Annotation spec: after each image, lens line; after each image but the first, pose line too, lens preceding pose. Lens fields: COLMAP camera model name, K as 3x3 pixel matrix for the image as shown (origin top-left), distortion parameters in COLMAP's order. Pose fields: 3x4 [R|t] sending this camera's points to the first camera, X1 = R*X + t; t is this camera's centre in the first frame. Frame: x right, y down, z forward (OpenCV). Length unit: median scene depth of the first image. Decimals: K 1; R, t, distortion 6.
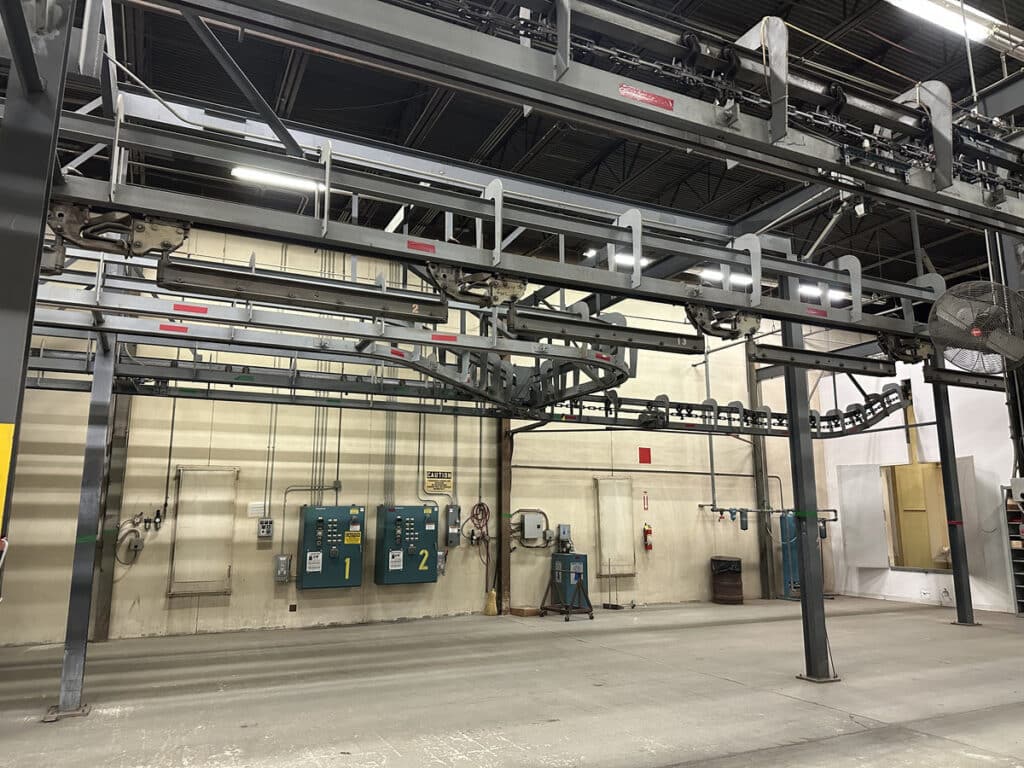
lens RADIAL K [[719.4, 0, 512.0], [0, 719.4, 384.0], [0, 0, 1]] dist [0.072251, -0.182811]
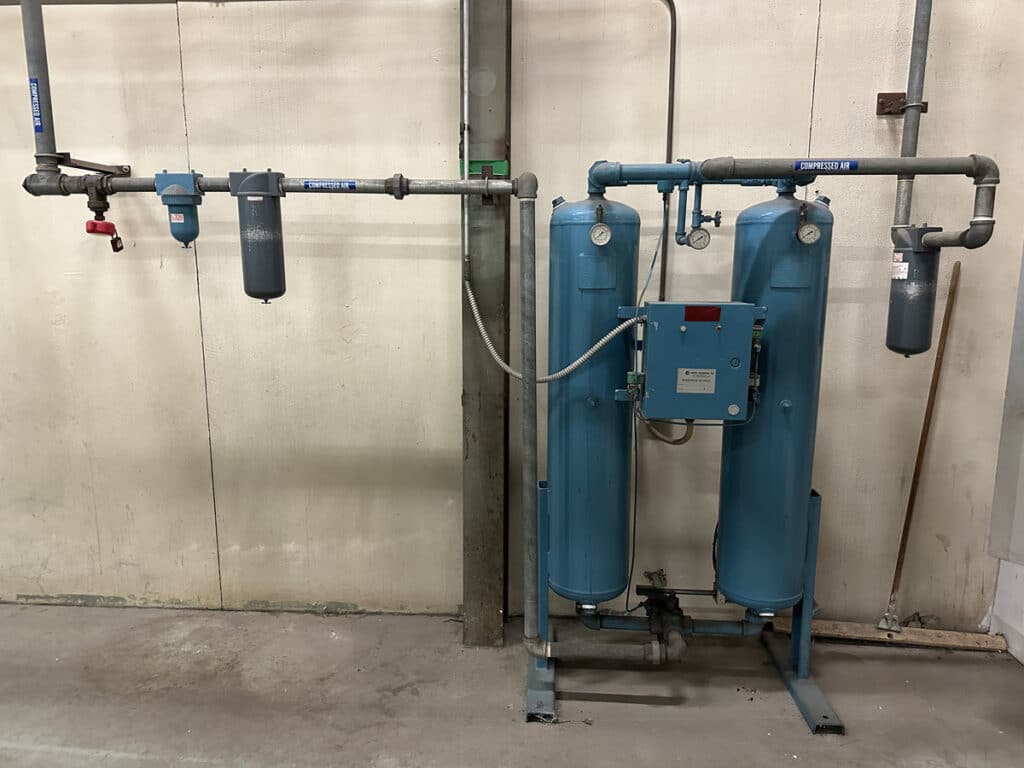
lens RADIAL K [[719.4, 0, 512.0], [0, 719.4, 384.0], [0, 0, 1]] dist [0.072251, -0.182811]
pose [[0.863469, 0.083819, -0.497389, 0.460914], [0.091668, 0.943599, 0.318149, 0.170780], [0.496003, -0.320306, 0.807084, 0.880079]]
